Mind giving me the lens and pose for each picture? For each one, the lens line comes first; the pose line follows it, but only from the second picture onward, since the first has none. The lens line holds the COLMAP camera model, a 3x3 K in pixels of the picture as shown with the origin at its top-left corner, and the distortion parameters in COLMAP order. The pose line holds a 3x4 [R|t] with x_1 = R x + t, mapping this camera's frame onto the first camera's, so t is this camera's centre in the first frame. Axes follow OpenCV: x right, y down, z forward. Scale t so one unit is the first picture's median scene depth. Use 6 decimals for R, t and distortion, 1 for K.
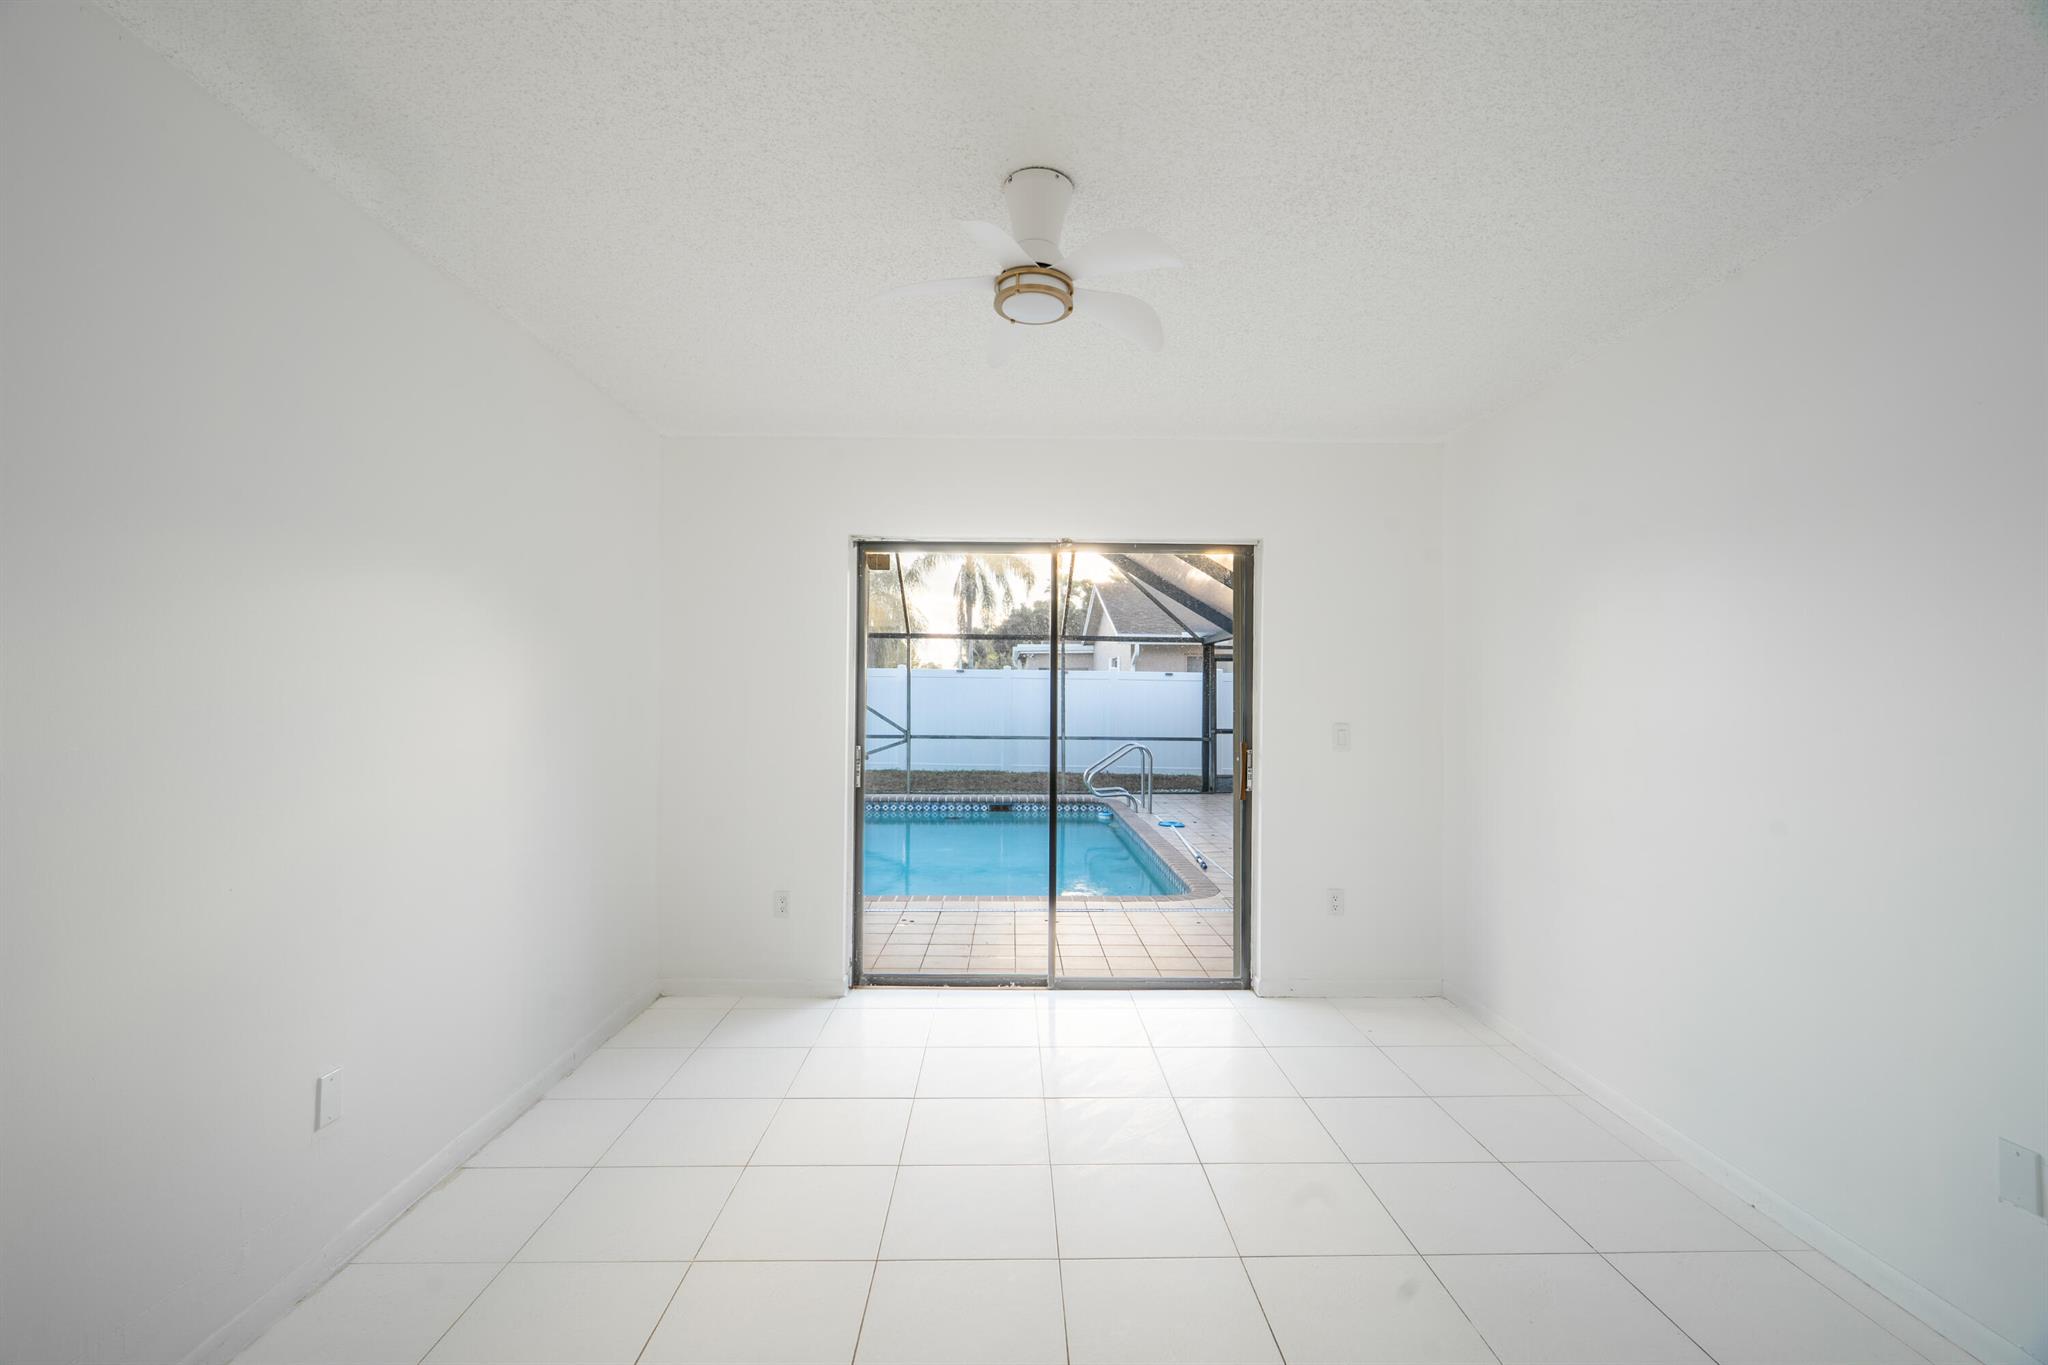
lens RADIAL K [[903.7, 0, 1025.0], [0, 903.7, 694.8], [0, 0, 1]] dist [-0.006520, 0.000385]
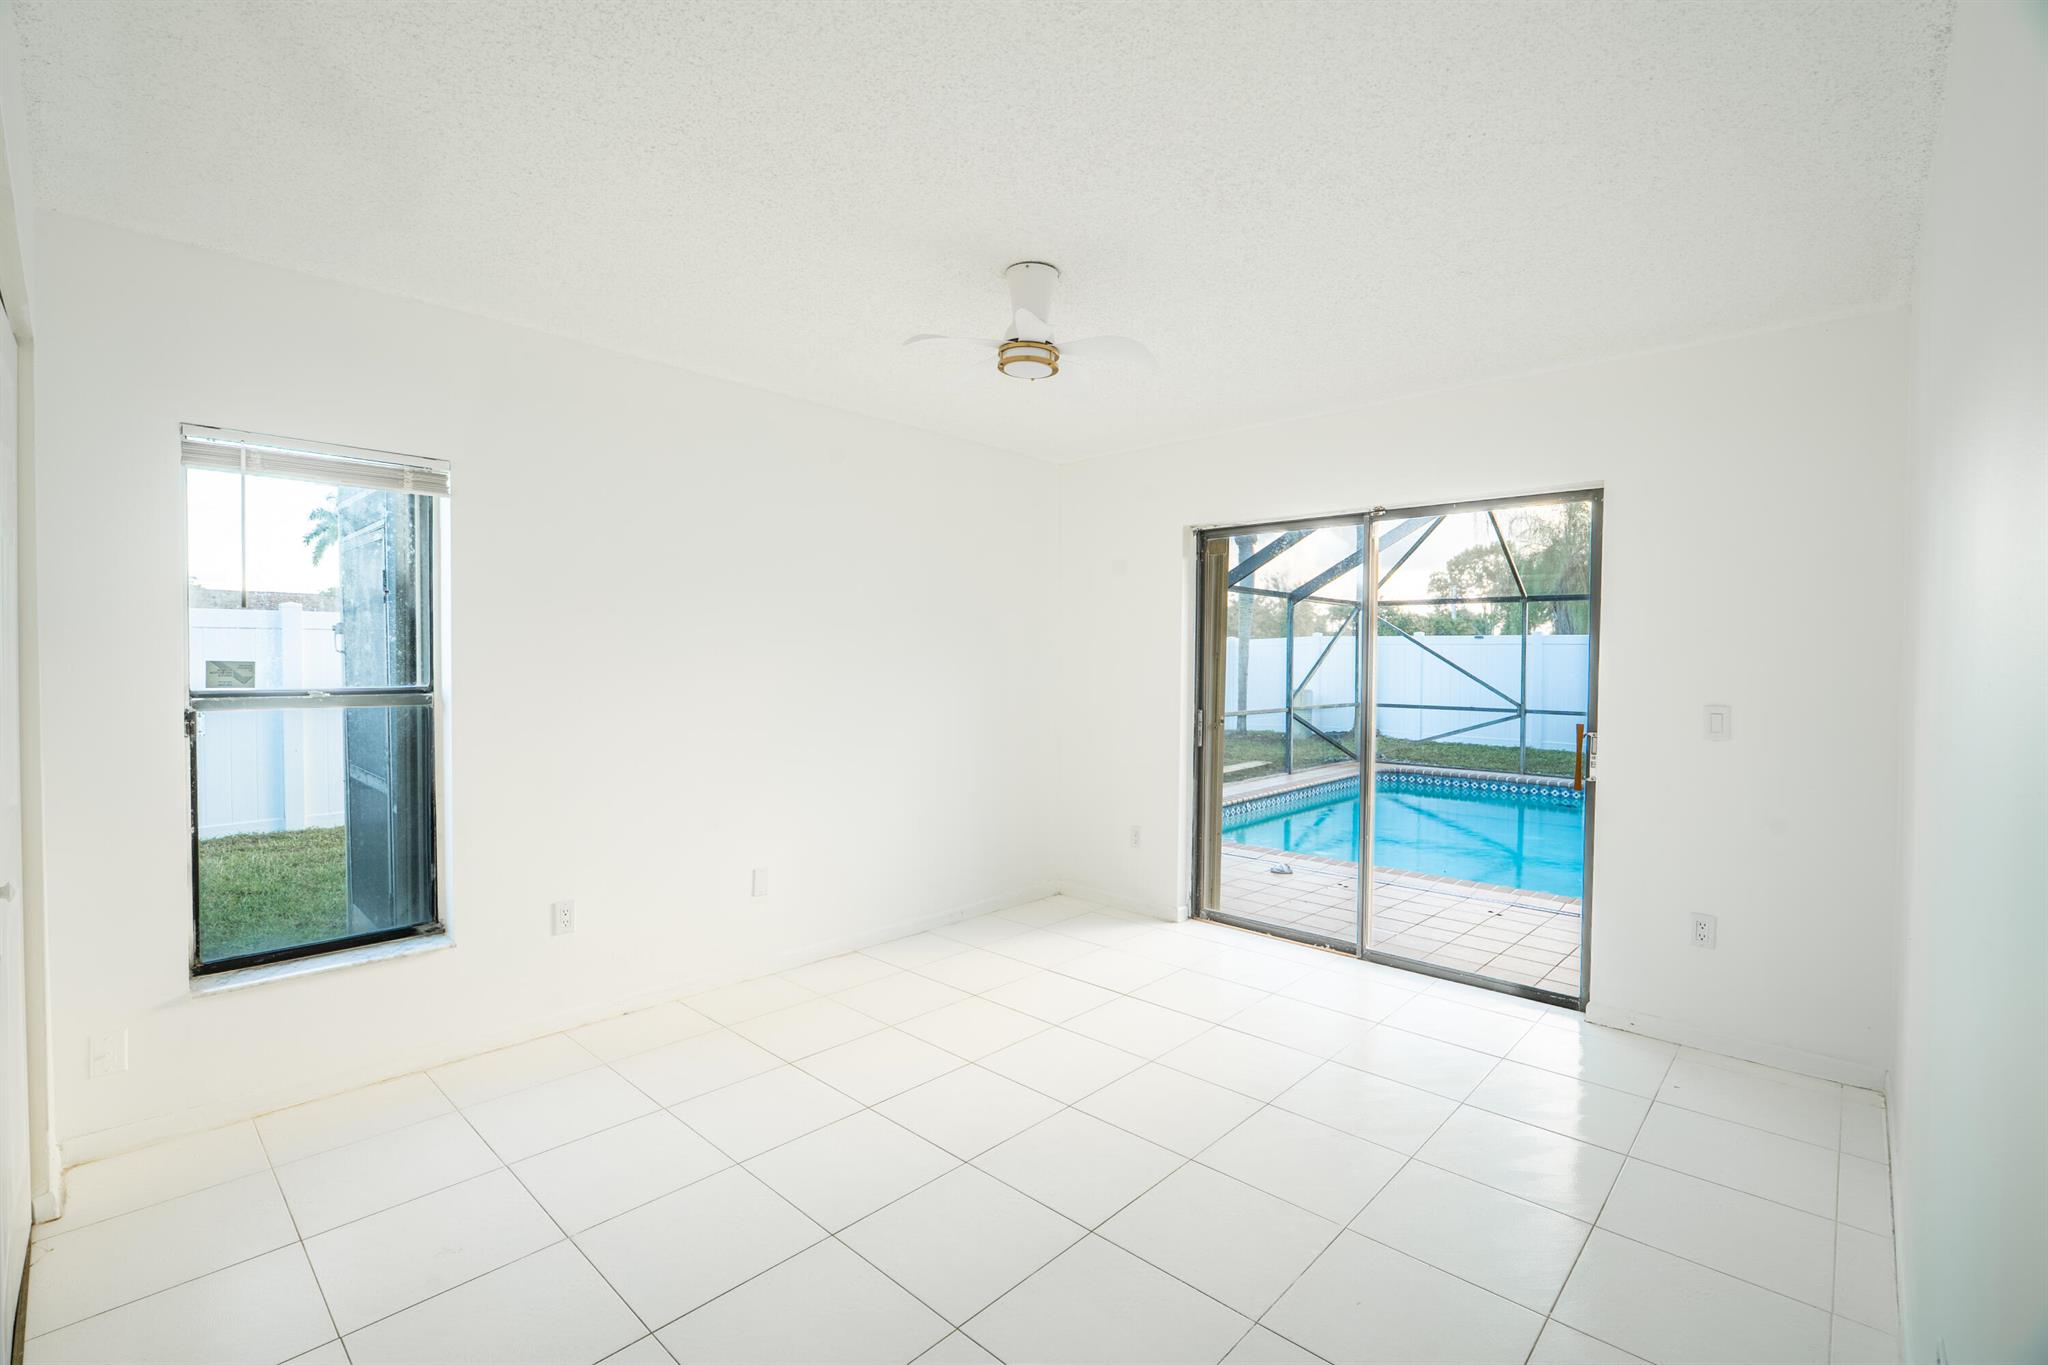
lens RADIAL K [[910.4, 0, 1024.0], [0, 910.4, 682.5], [0, 0, 1]] dist [0.000044, 0.000122]
pose [[0.720807, 0.019606, -0.692858, 0.414854], [-0.004239, 0.999706, 0.023879, -0.004214], [0.693122, -0.014275, 0.720678, 0.011830]]
